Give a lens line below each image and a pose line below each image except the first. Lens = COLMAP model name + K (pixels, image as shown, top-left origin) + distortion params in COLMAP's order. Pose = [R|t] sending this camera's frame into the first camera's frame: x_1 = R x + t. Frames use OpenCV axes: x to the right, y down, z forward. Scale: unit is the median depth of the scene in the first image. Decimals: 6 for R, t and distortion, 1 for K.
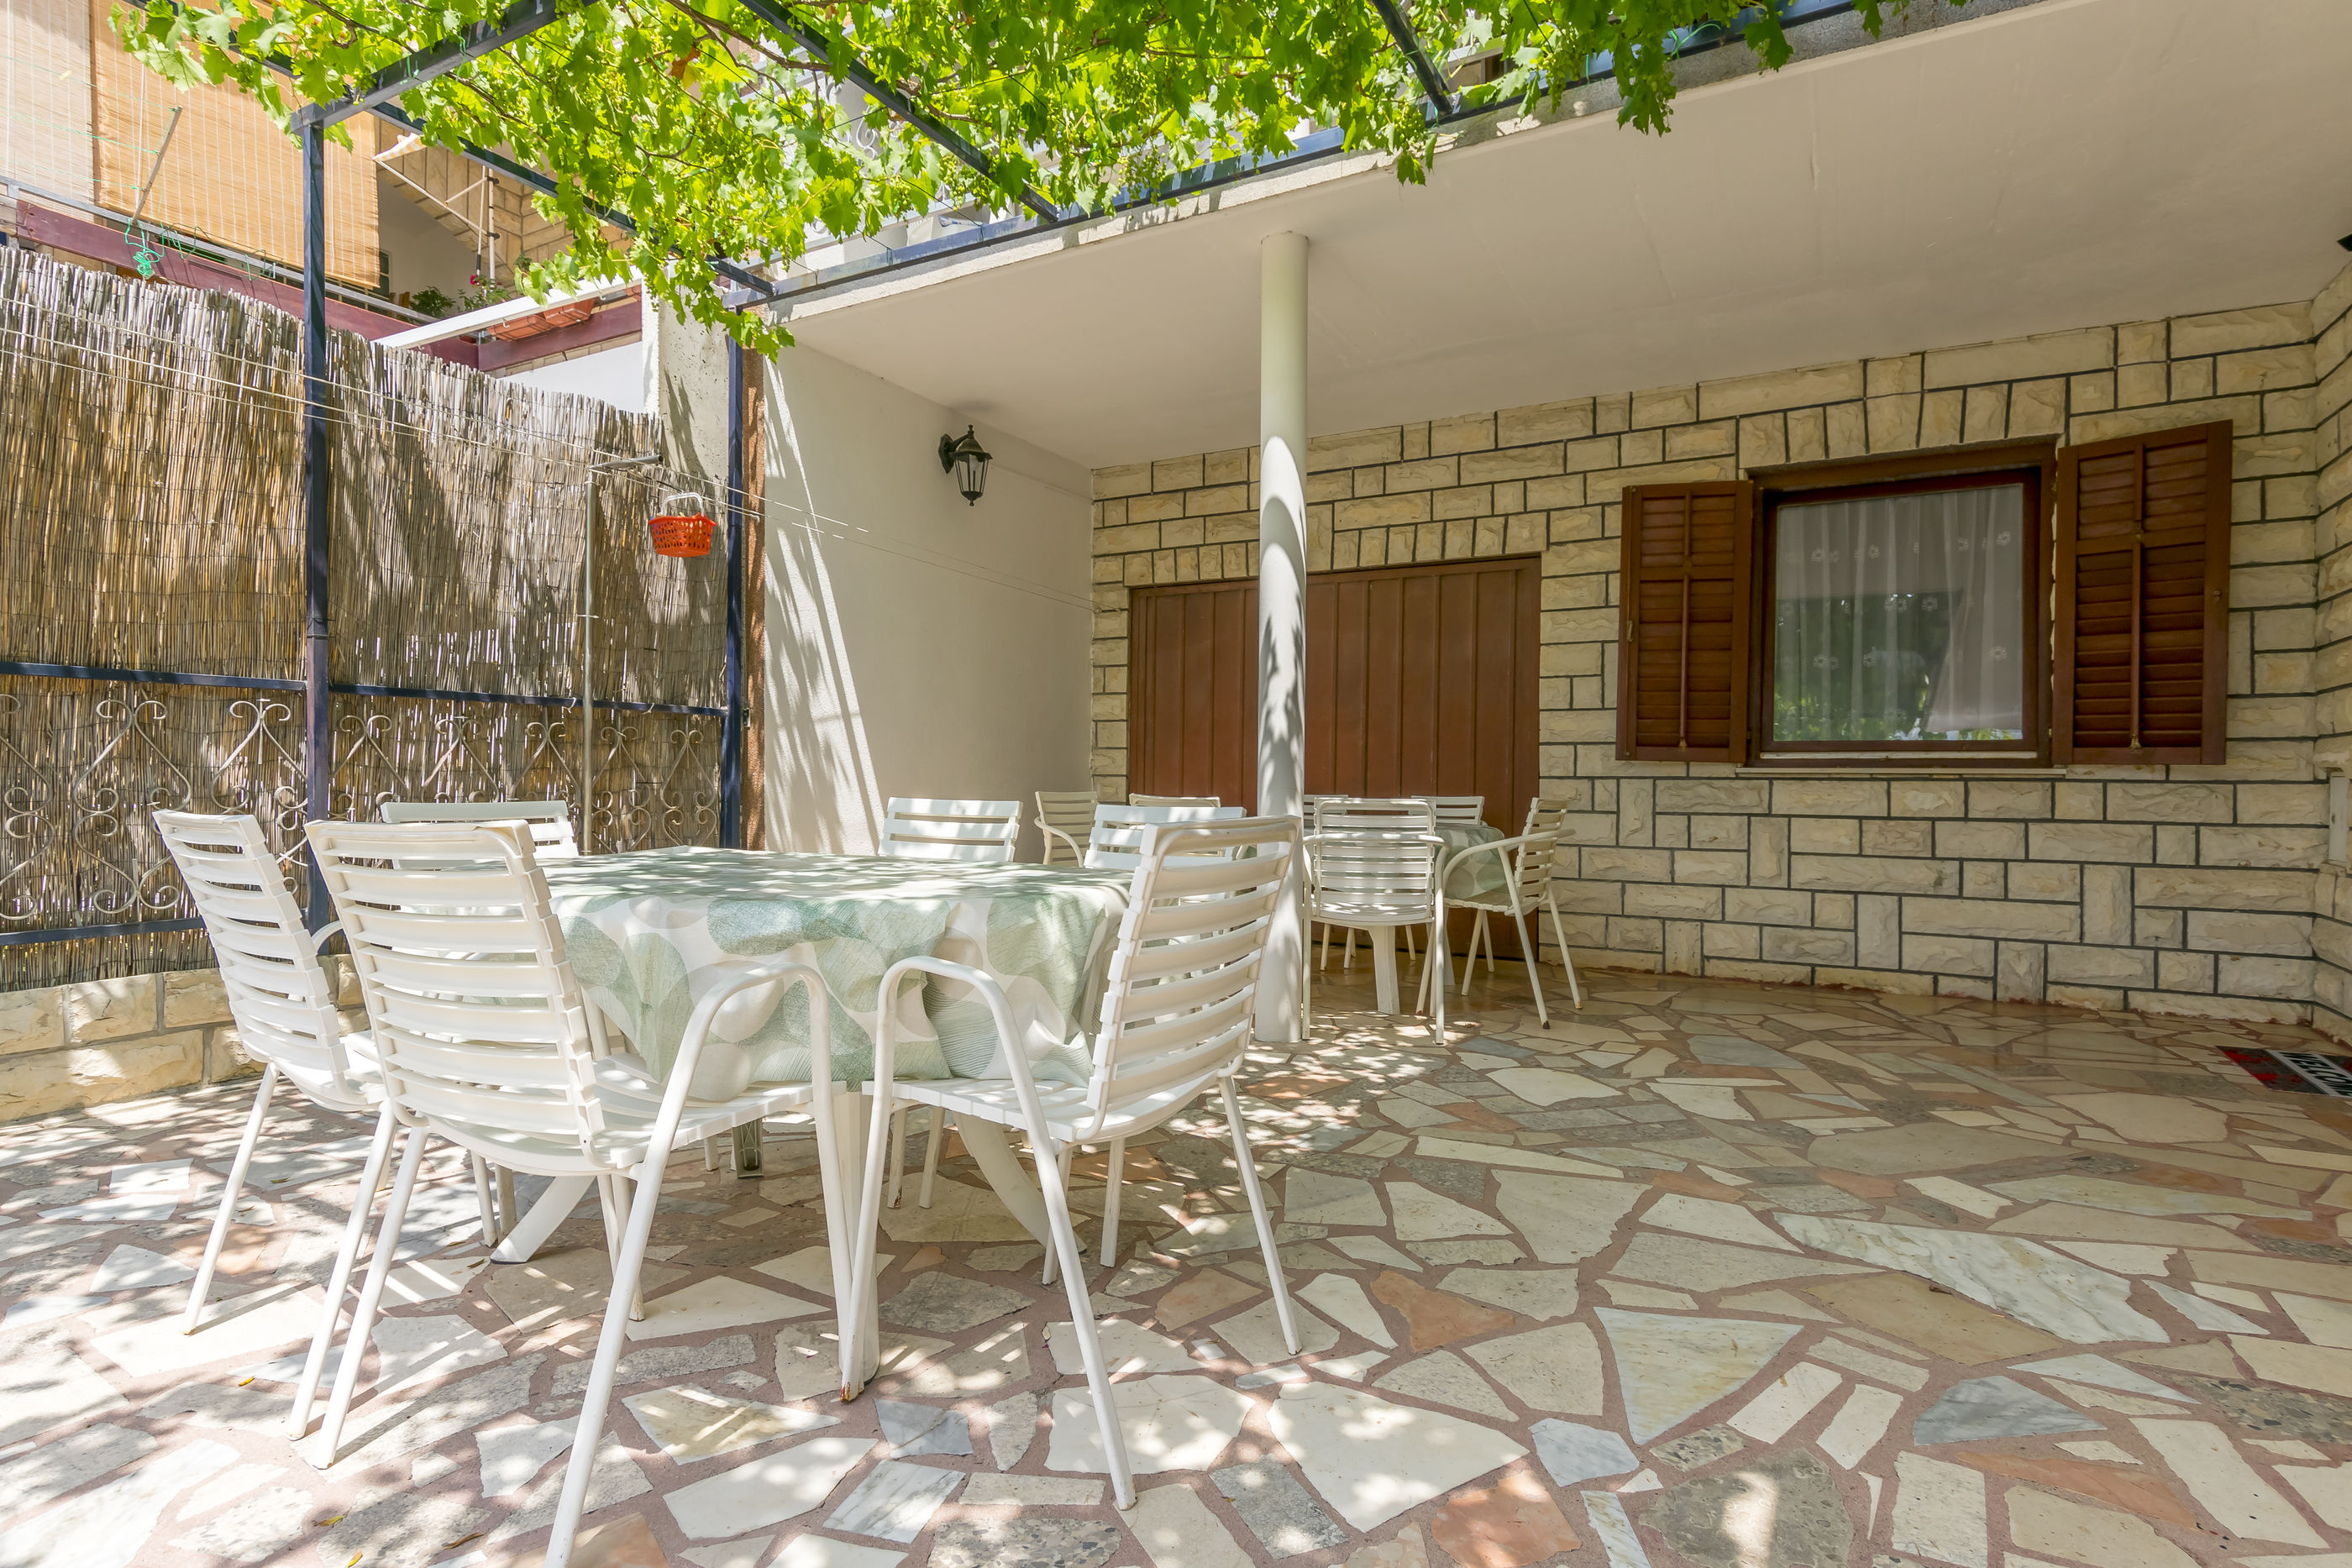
lens RADIAL K [[1194.3, 0, 1176.5], [0, 1194.3, 750.0], [0, 0, 1]] dist [0.004789, 0.000884]
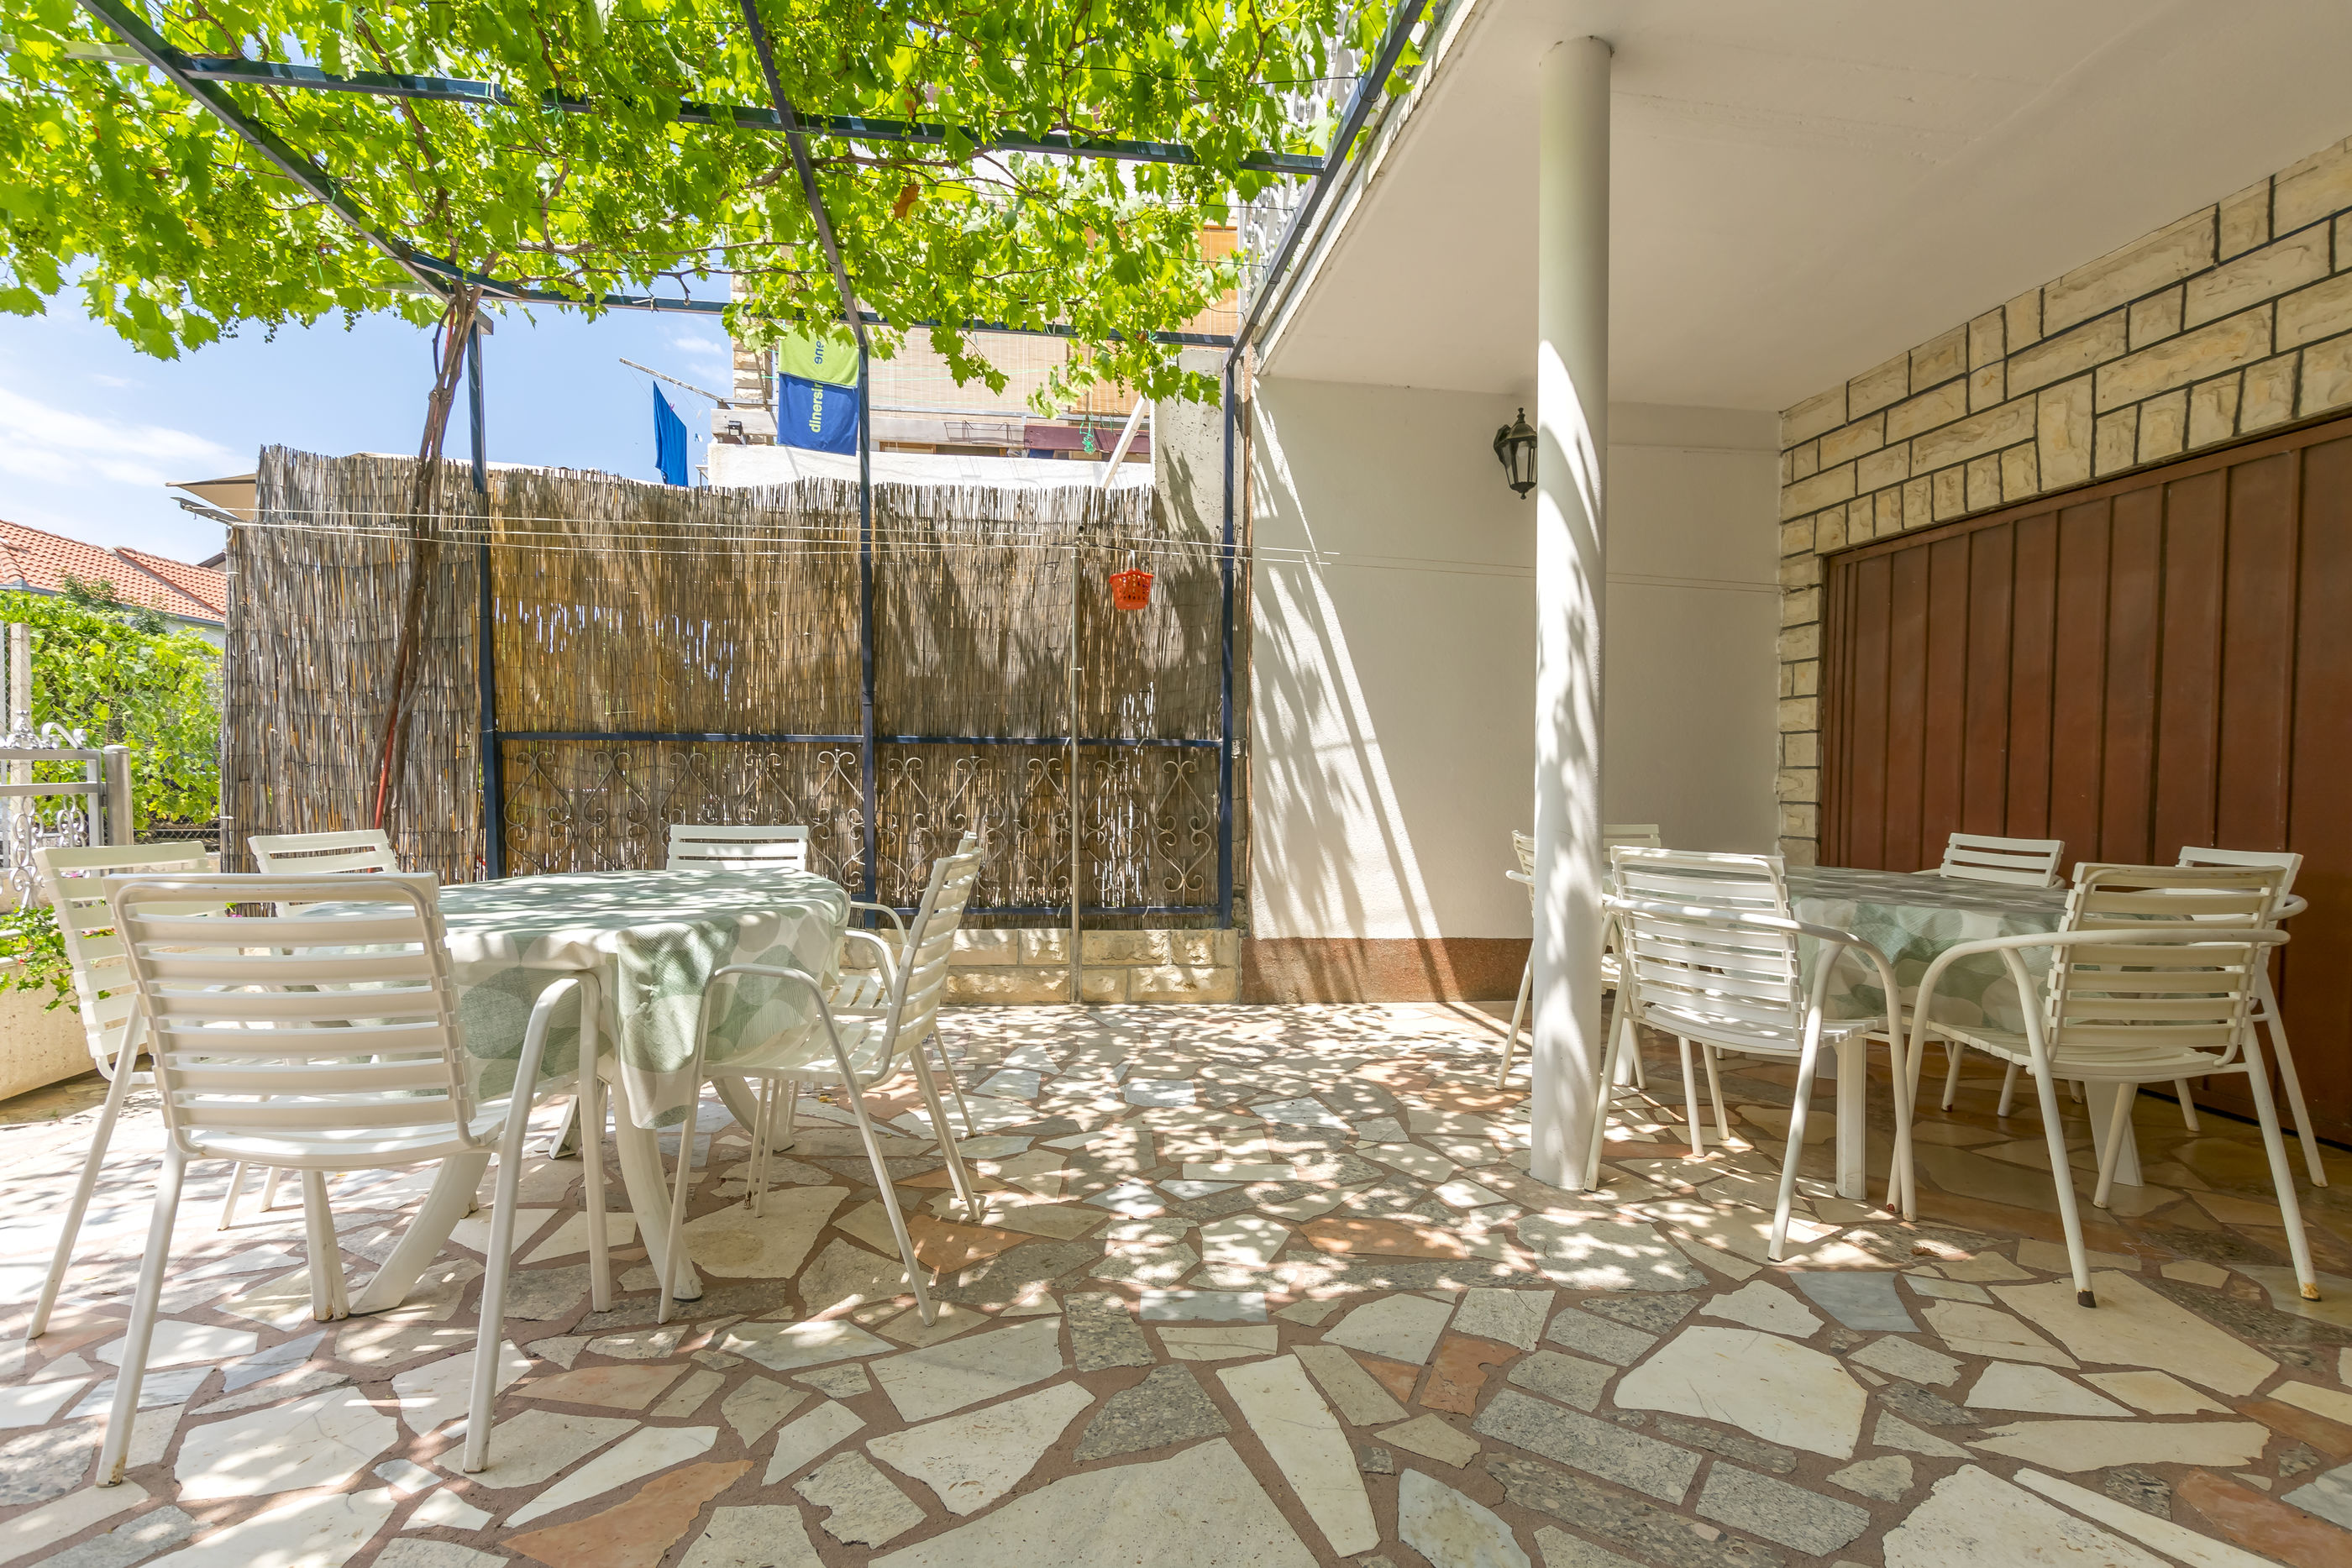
lens RADIAL K [[1130.0, 0, 1176.0], [0, 1130.0, 784.0], [0, 0, 1]] dist [-0.000500, -0.000675]
pose [[0.603434, -0.003232, -0.797406, 0.428673], [0.015261, 0.999855, 0.007496, -0.004208], [0.797267, -0.016692, 0.603396, 0.359224]]
